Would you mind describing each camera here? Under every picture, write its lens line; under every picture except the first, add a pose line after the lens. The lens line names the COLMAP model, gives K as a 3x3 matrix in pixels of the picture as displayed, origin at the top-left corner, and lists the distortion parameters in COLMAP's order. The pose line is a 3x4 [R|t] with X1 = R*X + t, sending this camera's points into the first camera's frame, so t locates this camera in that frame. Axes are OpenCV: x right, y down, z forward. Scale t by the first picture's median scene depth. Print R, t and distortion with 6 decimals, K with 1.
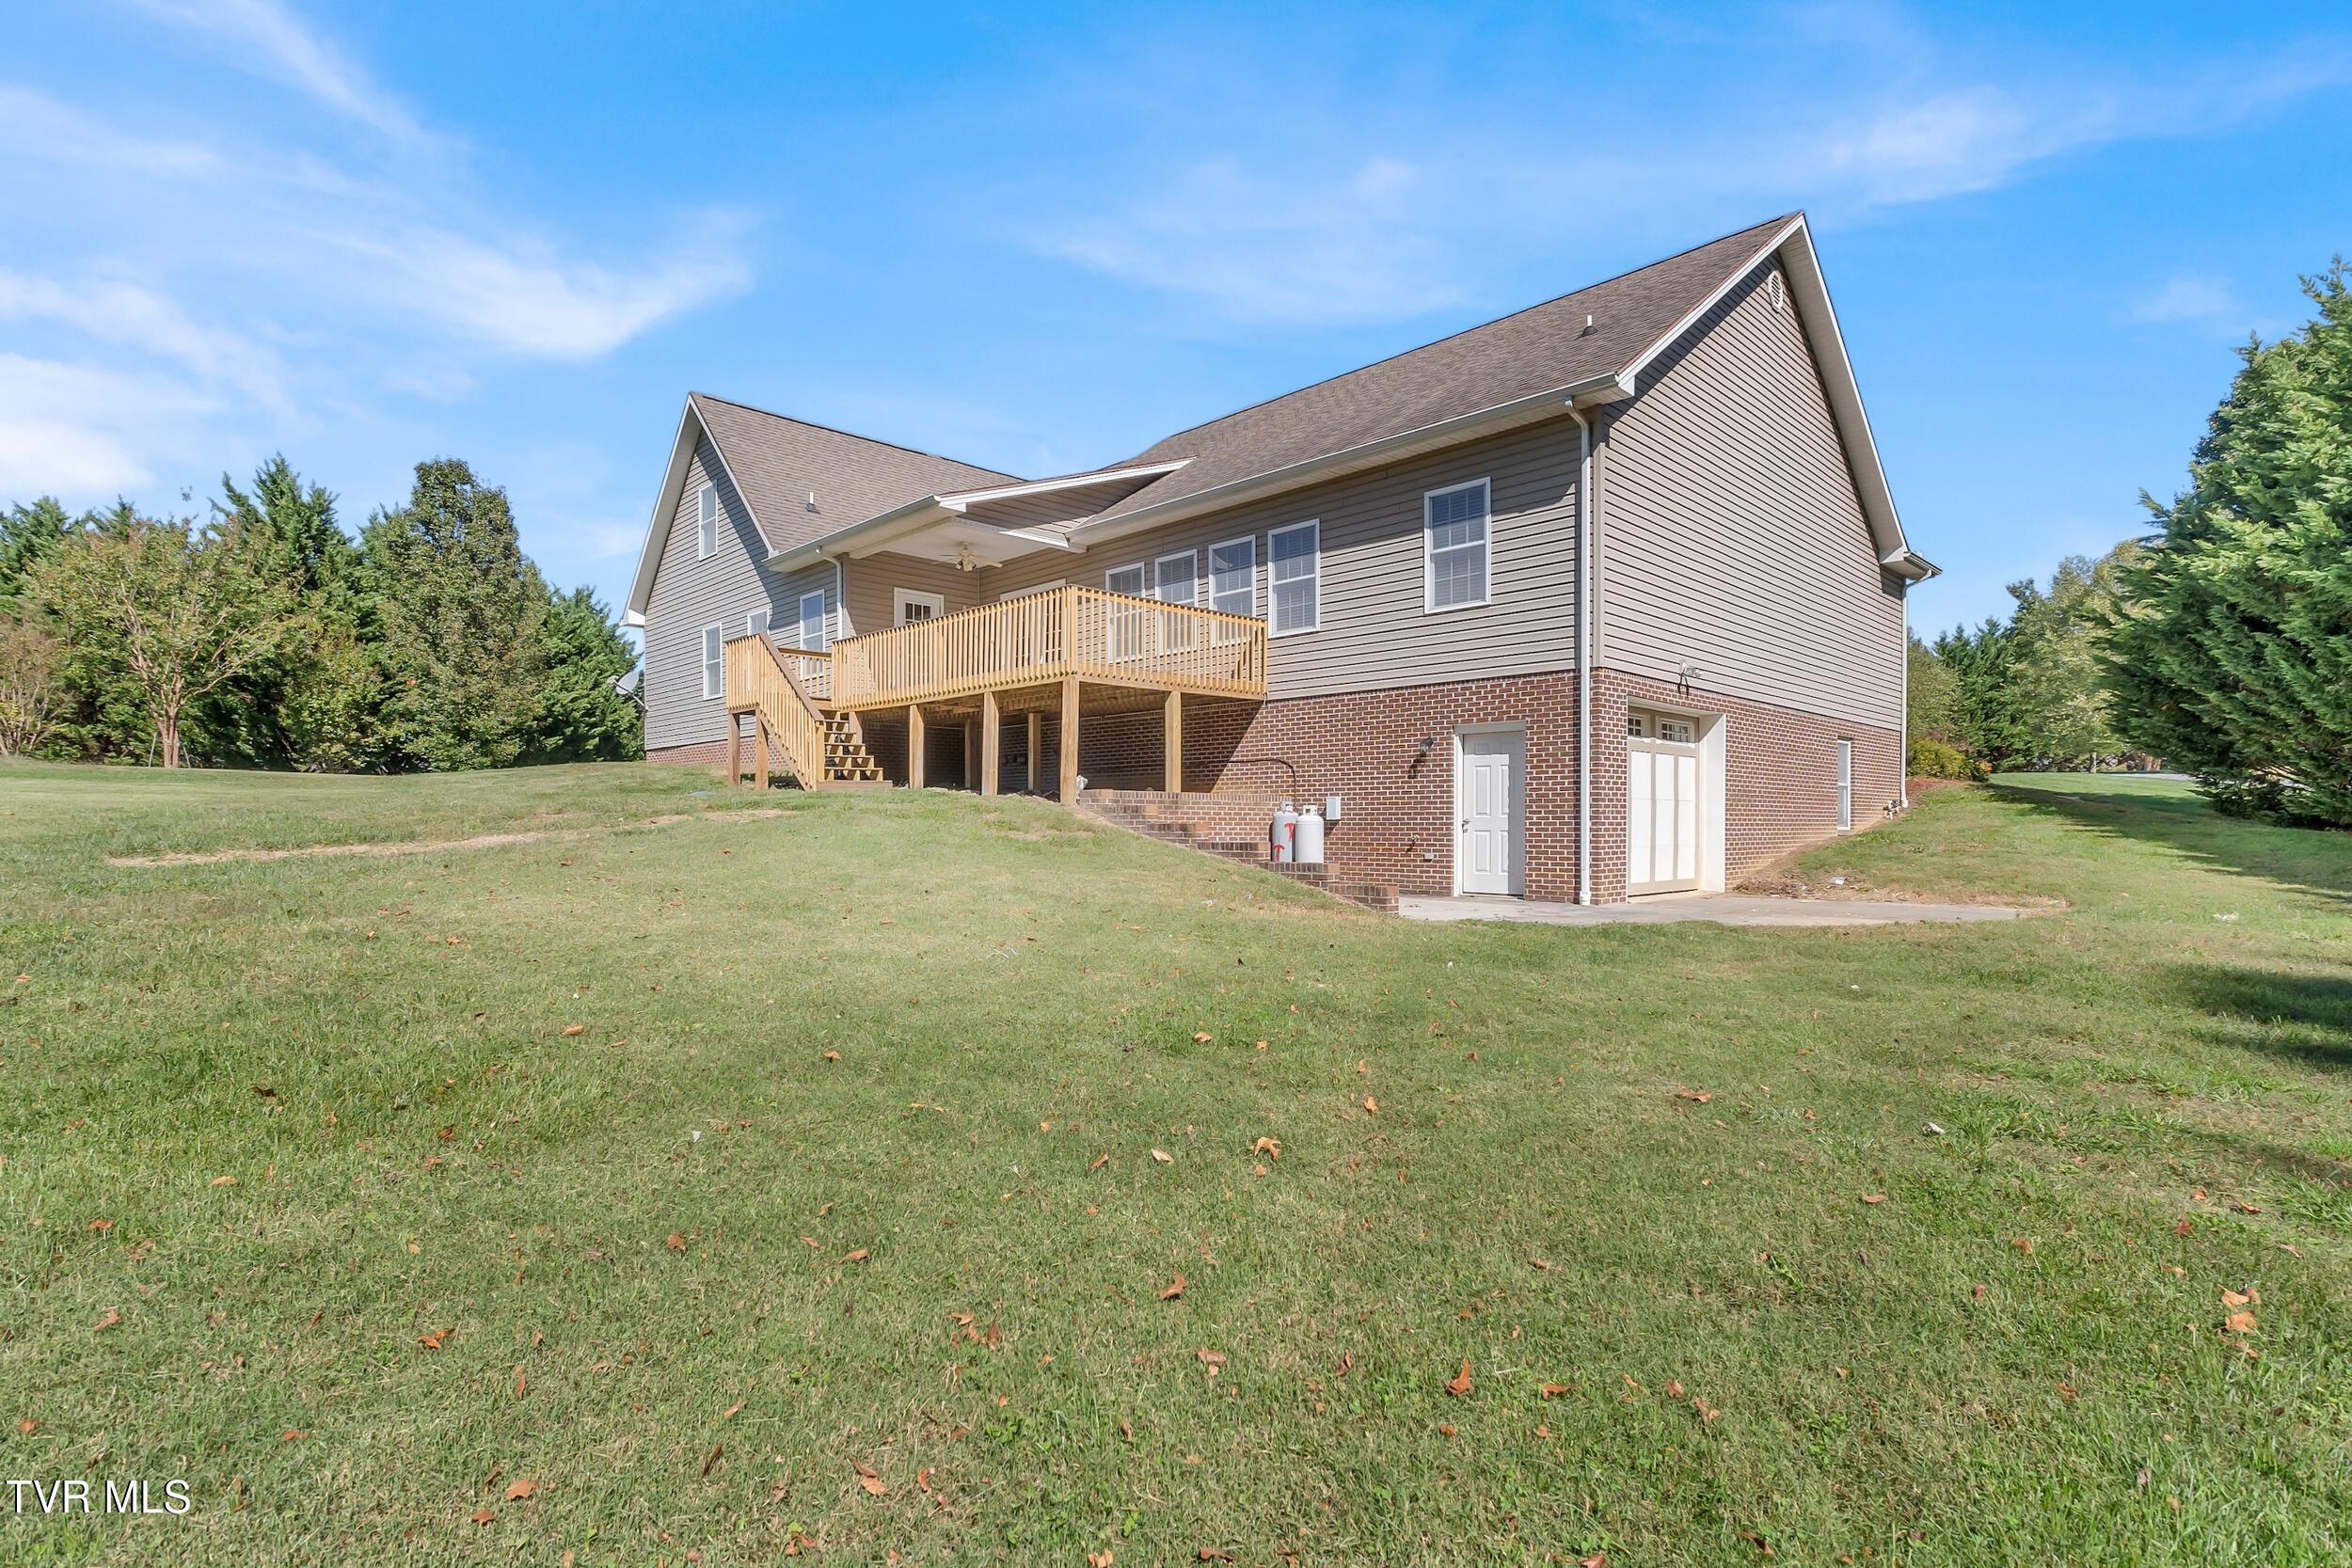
lens RADIAL K [[1138.1, 0, 1172.7], [0, 1138.1, 802.7], [0, 0, 1]] dist [-0.005016, 0.000031]
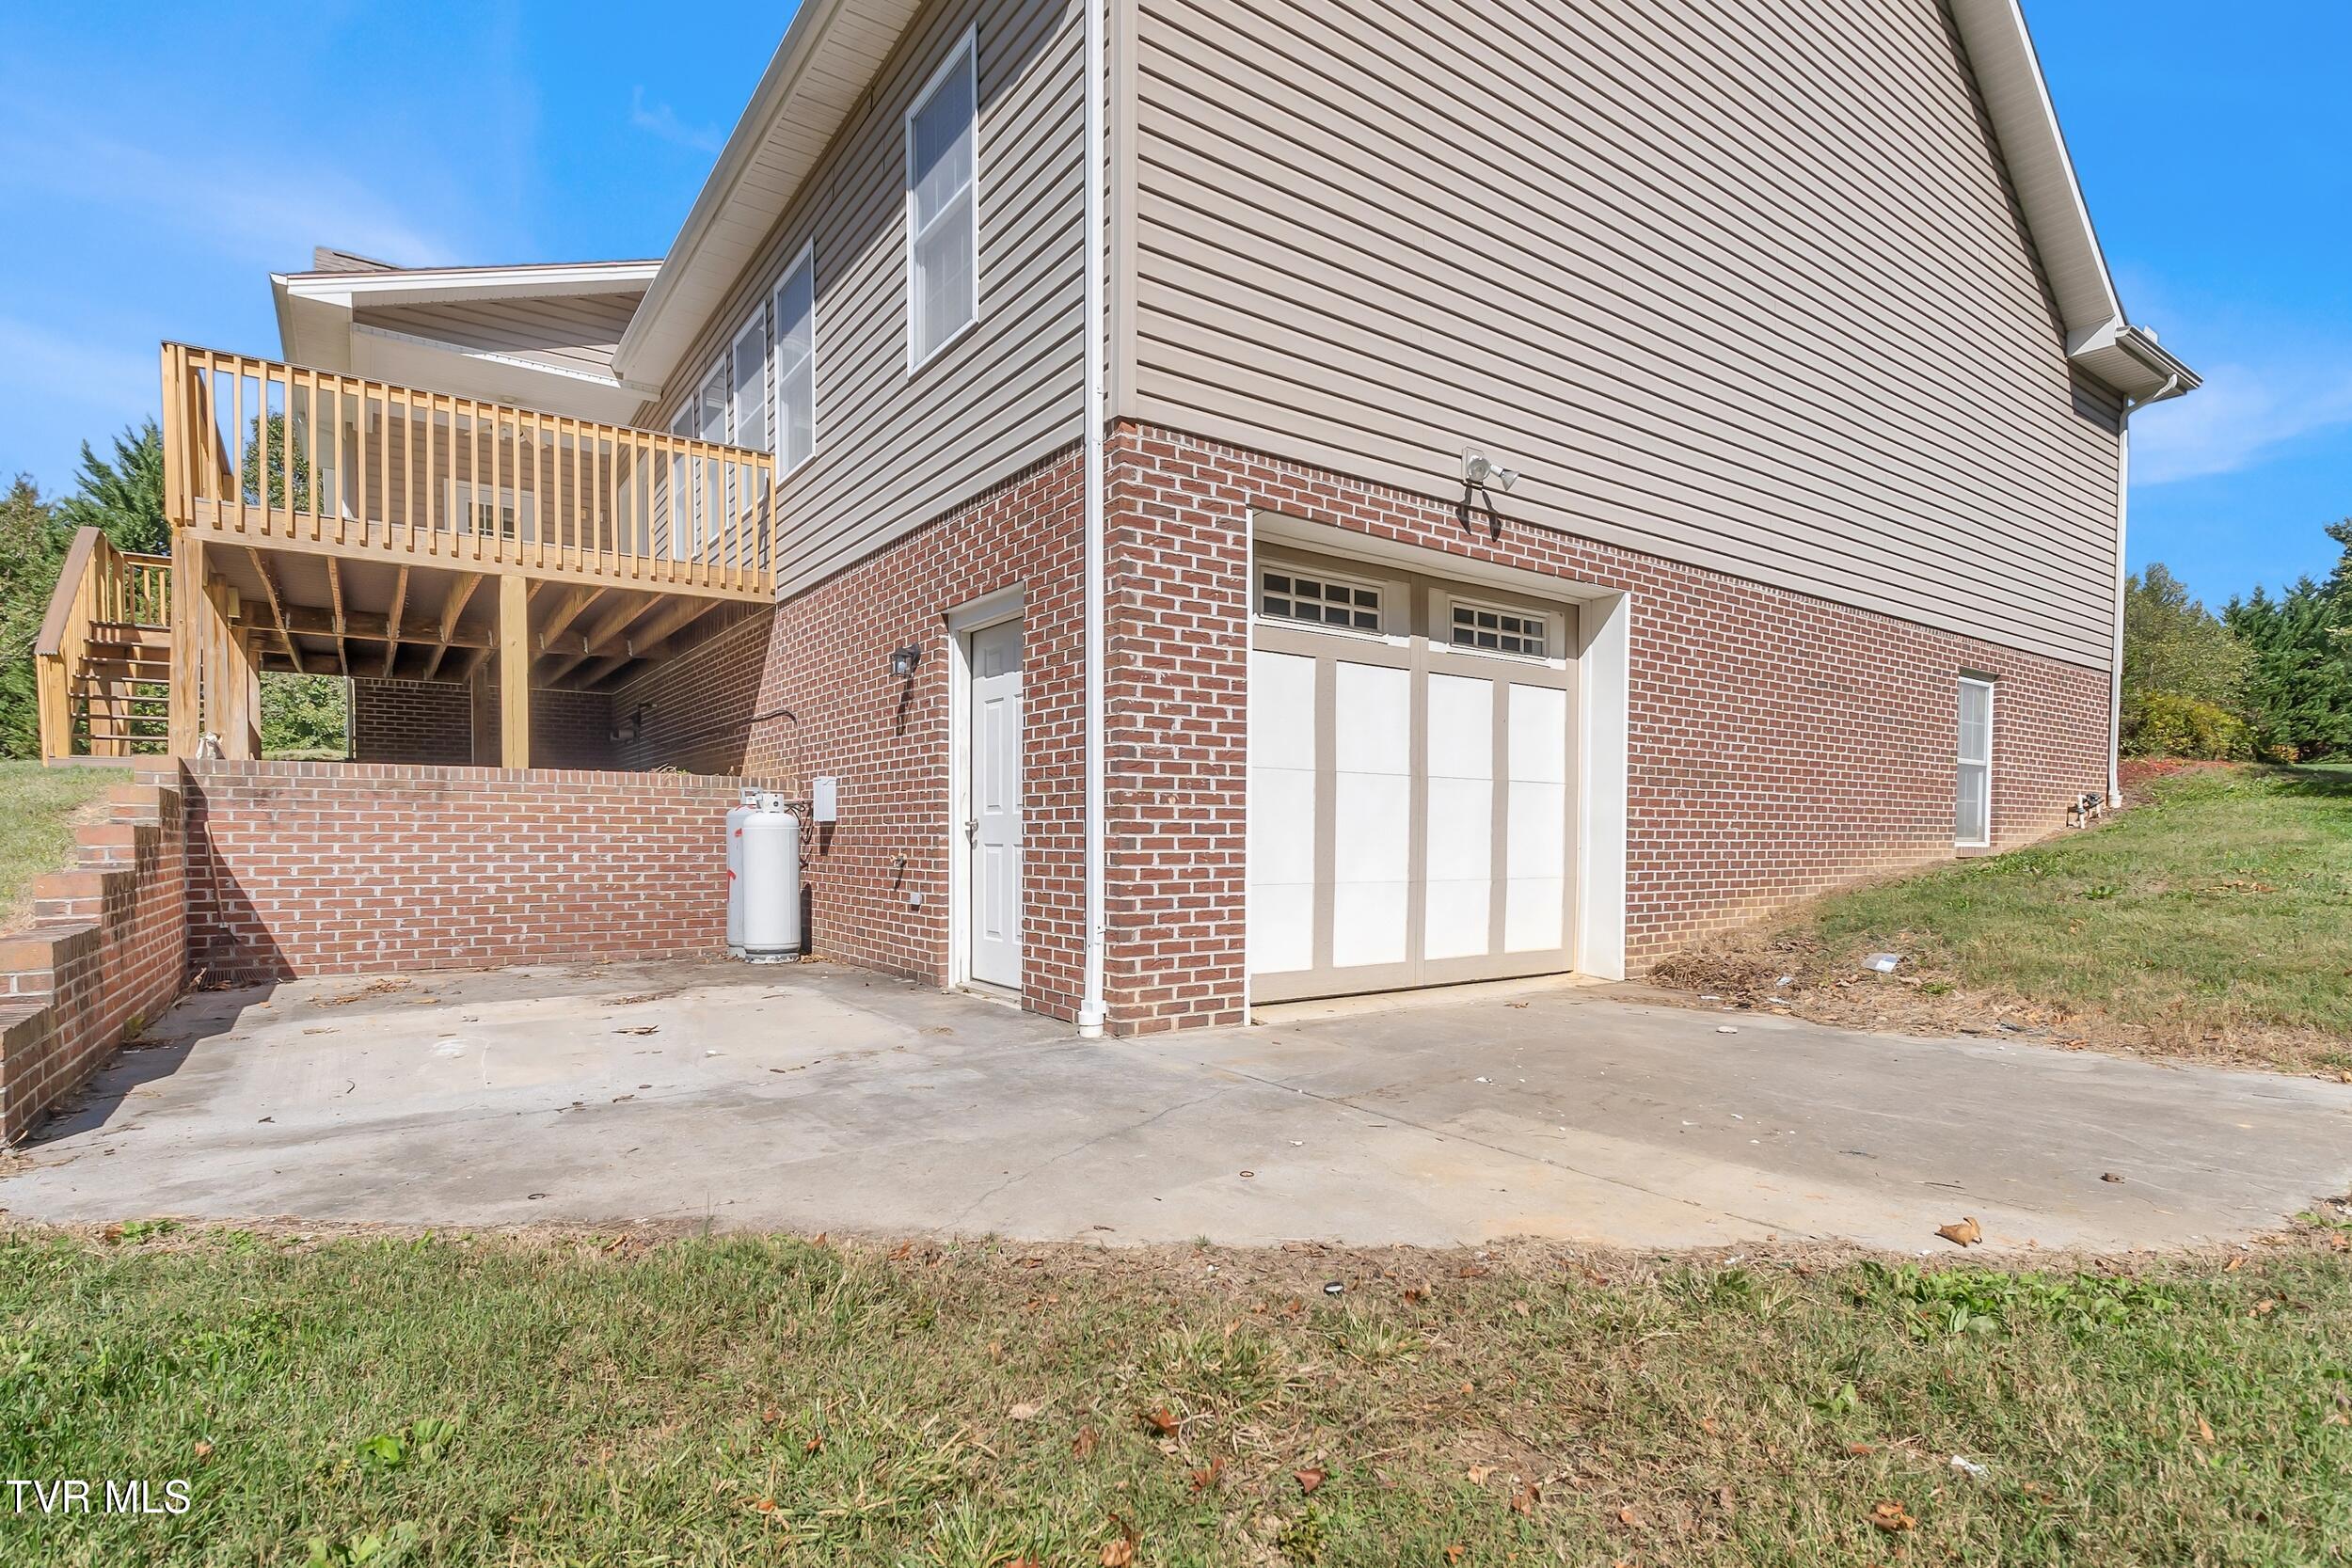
lens RADIAL K [[1138.1, 0, 1190.1], [0, 1138.1, 842.1], [0, 0, 1]] dist [-0.005016, 0.000031]
pose [[0.988603, 0.005635, -0.150439, 0.337986], [-0.002043, 0.999709, 0.024019, 0.010219], [0.150530, -0.023438, 0.988328, 0.460456]]
